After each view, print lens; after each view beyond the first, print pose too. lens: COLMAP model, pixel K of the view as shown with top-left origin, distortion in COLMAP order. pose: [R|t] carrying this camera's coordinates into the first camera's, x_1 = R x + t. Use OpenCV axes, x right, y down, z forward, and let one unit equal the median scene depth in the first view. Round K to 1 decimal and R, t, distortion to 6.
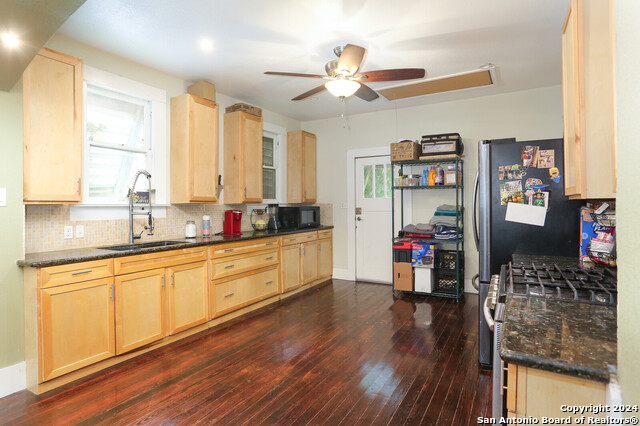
lens RADIAL K [[343.8, 0, 330.4], [0, 343.8, 206.1], [0, 0, 1]] dist [-0.042771, -0.000103]
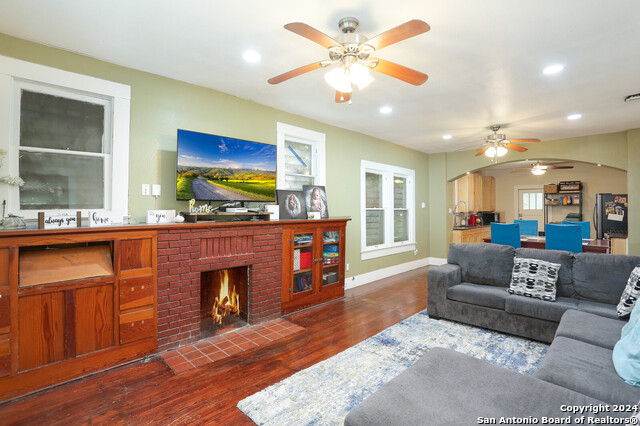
lens RADIAL K [[310.0, 0, 320.6], [0, 310.0, 204.5], [0, 0, 1]] dist [-0.027602, 0.007086]
pose [[0.965540, 0.001681, -0.260248, -0.739822], [-0.005934, 0.999861, -0.015560, -0.019385], [0.260186, 0.016568, 0.965416, -1.352414]]
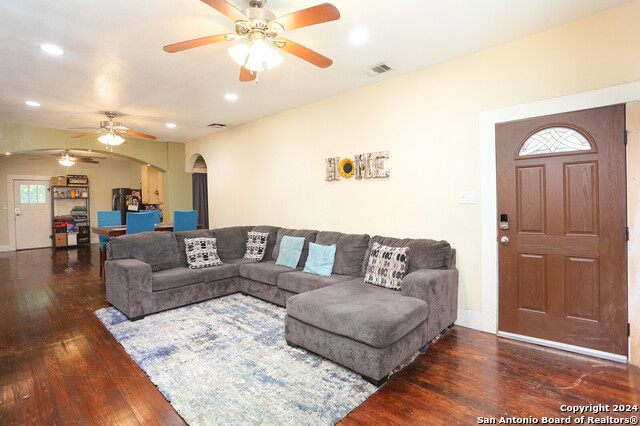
lens RADIAL K [[310.0, 0, 313.6], [0, 310.0, 204.8], [0, 0, 1]] dist [-0.027602, 0.007086]
pose [[0.260345, -0.008679, 0.965477, -1.265580], [0.013673, 0.999892, 0.005301, -0.001291], [-0.965419, 0.011821, 0.260436, -1.066519]]
